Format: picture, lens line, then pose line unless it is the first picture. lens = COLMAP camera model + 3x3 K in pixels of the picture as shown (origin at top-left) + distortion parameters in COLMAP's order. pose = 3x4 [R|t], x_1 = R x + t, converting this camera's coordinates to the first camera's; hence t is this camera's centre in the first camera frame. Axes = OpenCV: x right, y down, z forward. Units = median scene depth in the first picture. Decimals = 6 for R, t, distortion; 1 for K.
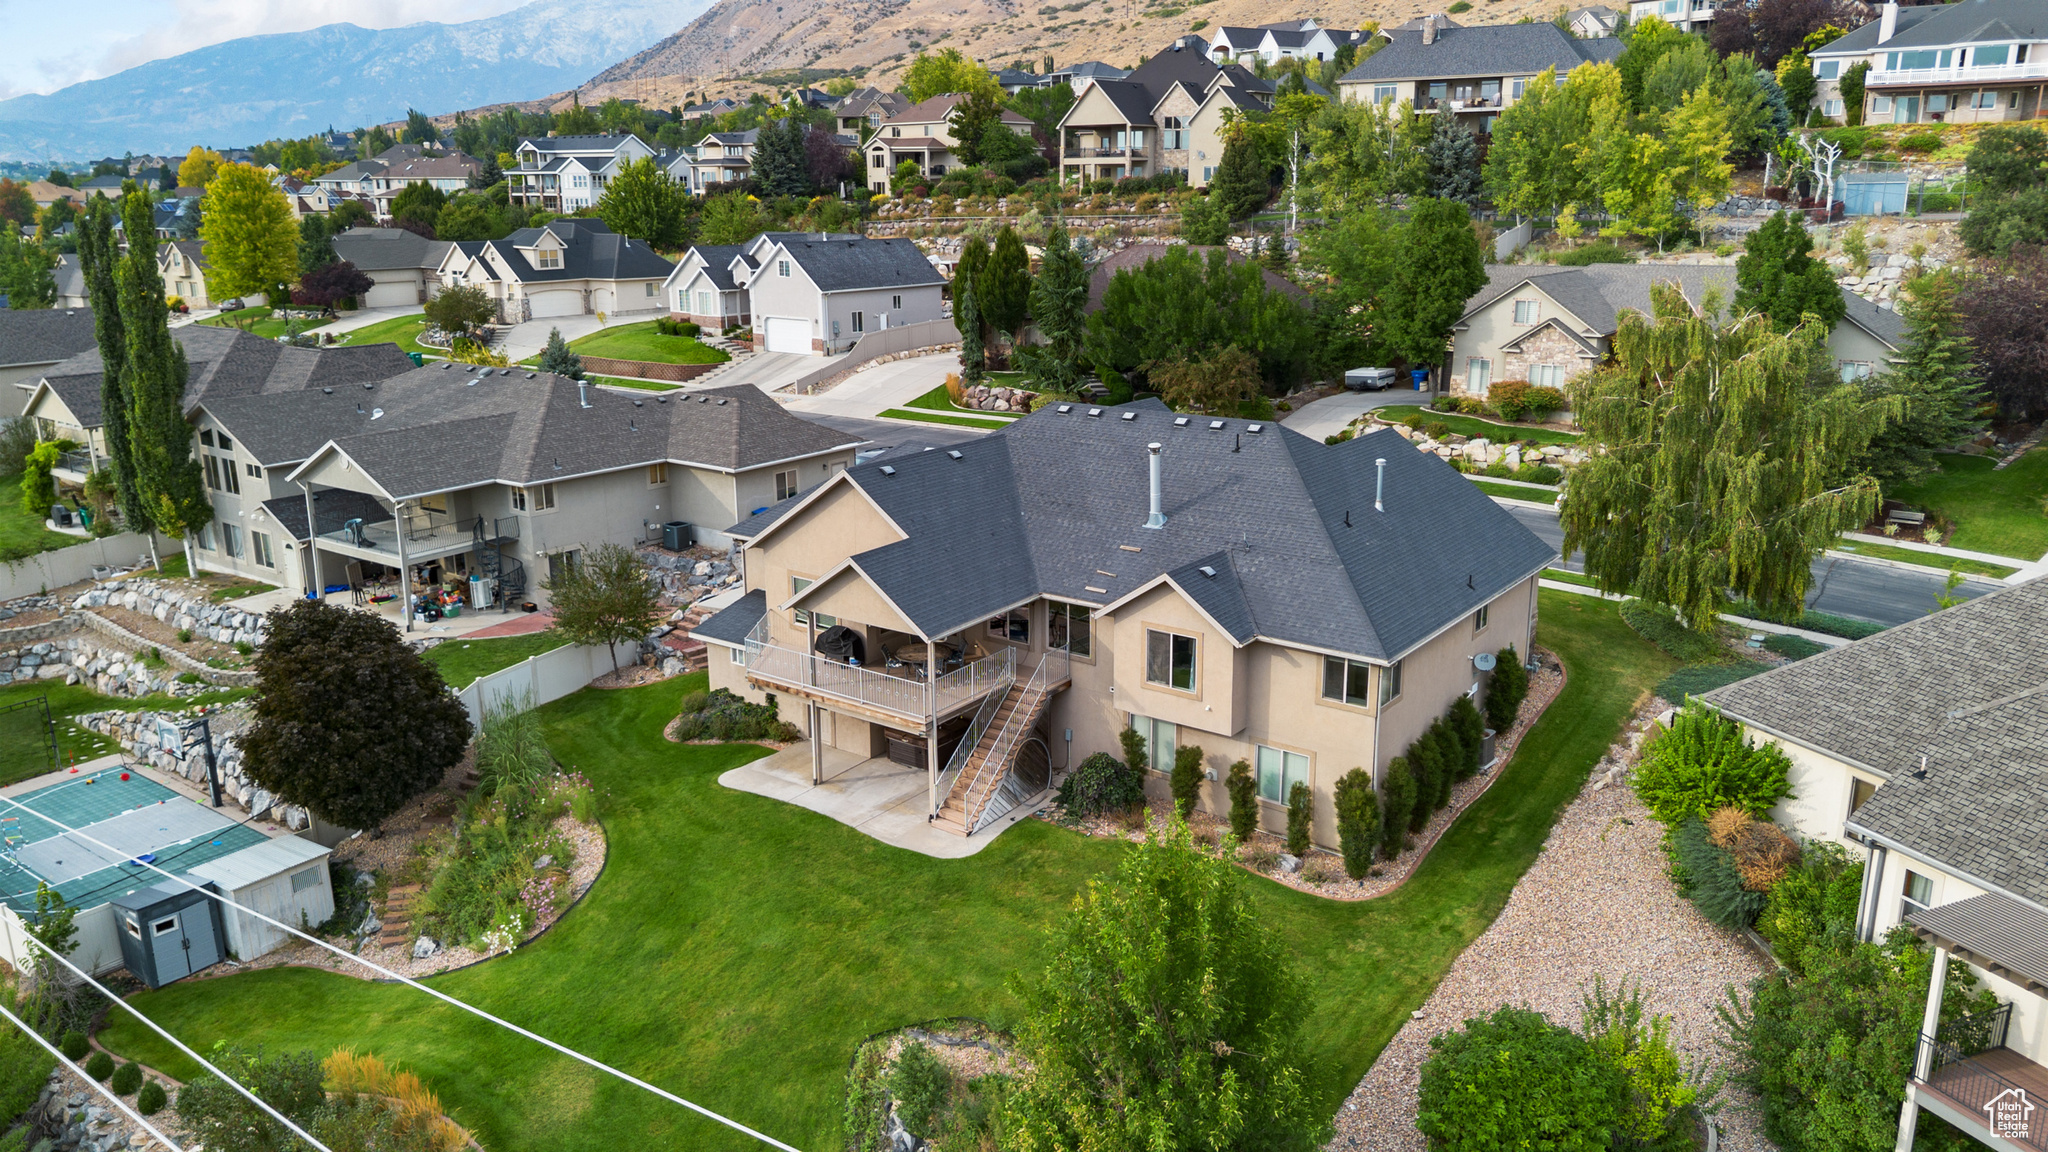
lens RADIAL K [[1445.0, 0, 1031.2], [0, 1445.0, 583.0], [0, 0, 1]] dist [0.080231, -0.082337]
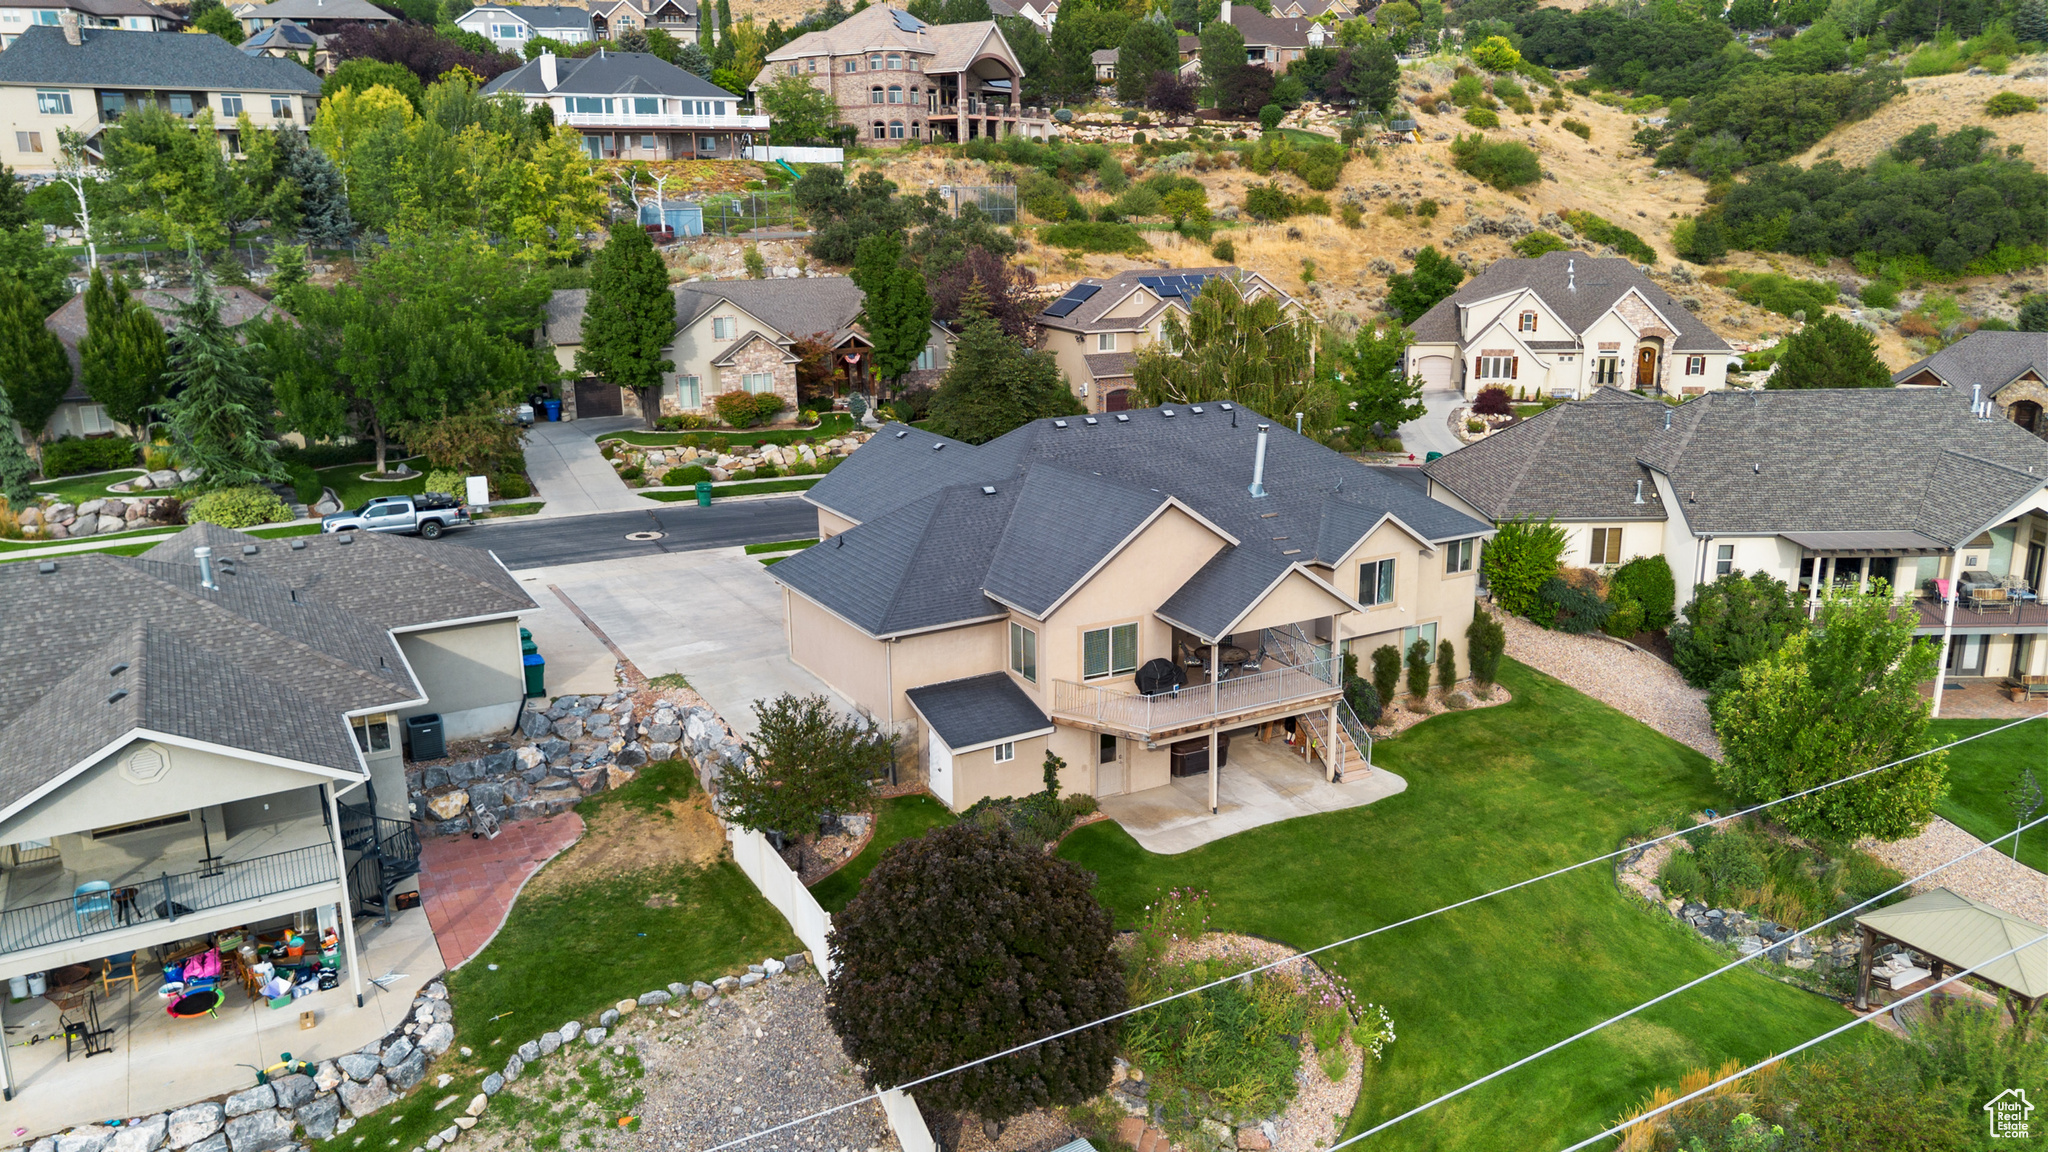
lens RADIAL K [[1445.0, 0, 1031.2], [0, 1445.0, 583.0], [0, 0, 1]] dist [0.080231, -0.082337]
pose [[0.406110, -0.237039, 0.882546, -0.474037], [0.253546, 0.957082, 0.140387, -0.082883], [-0.877946, 0.166753, 0.448781, 0.294845]]
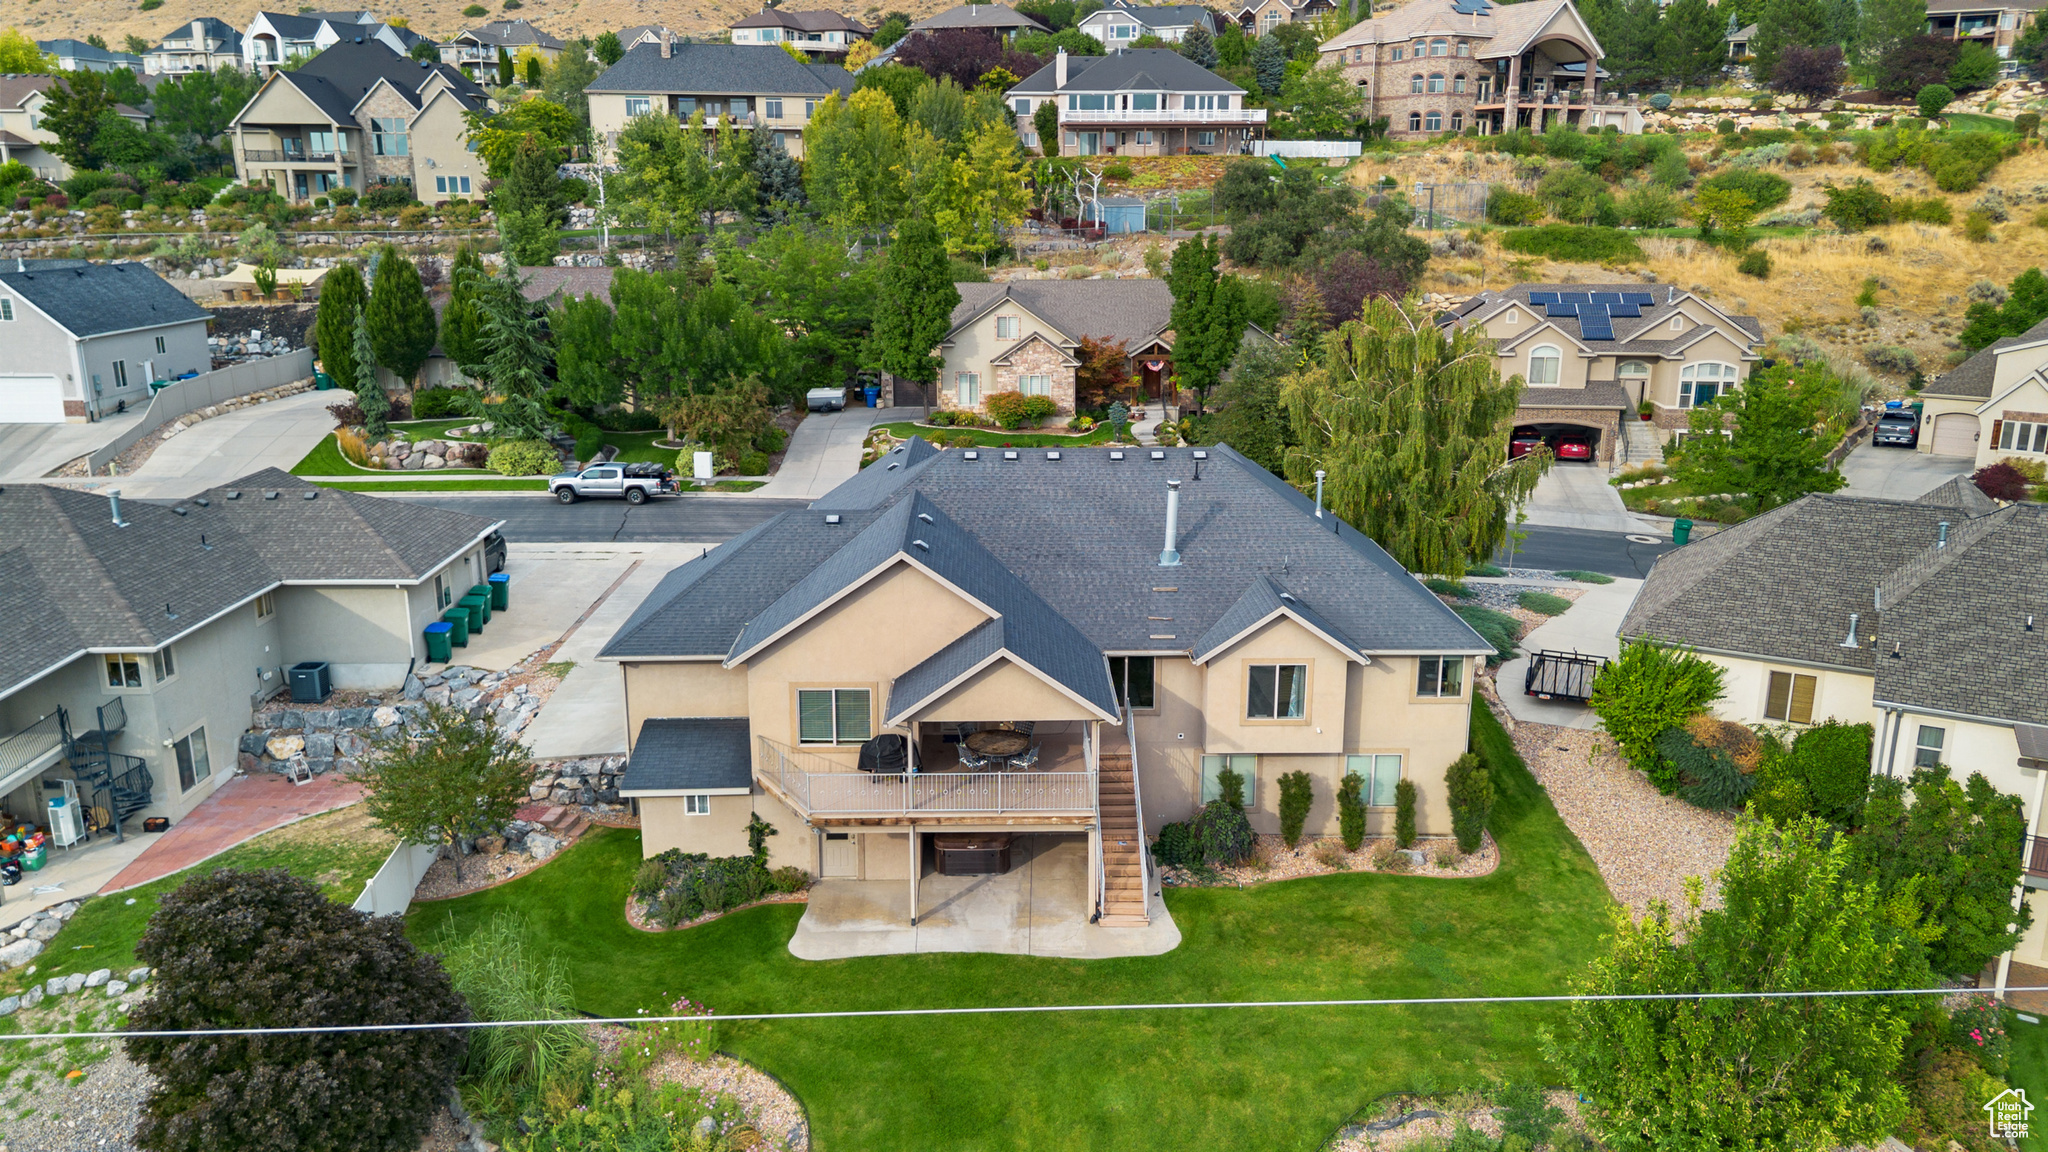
lens RADIAL K [[1445.0, 0, 1031.2], [0, 1445.0, 583.0], [0, 0, 1]] dist [0.080231, -0.082337]
pose [[0.788772, -0.153654, 0.595171, -0.260577], [0.157117, 0.986487, 0.046455, -0.039357], [-0.594267, 0.056869, 0.802255, 0.124126]]
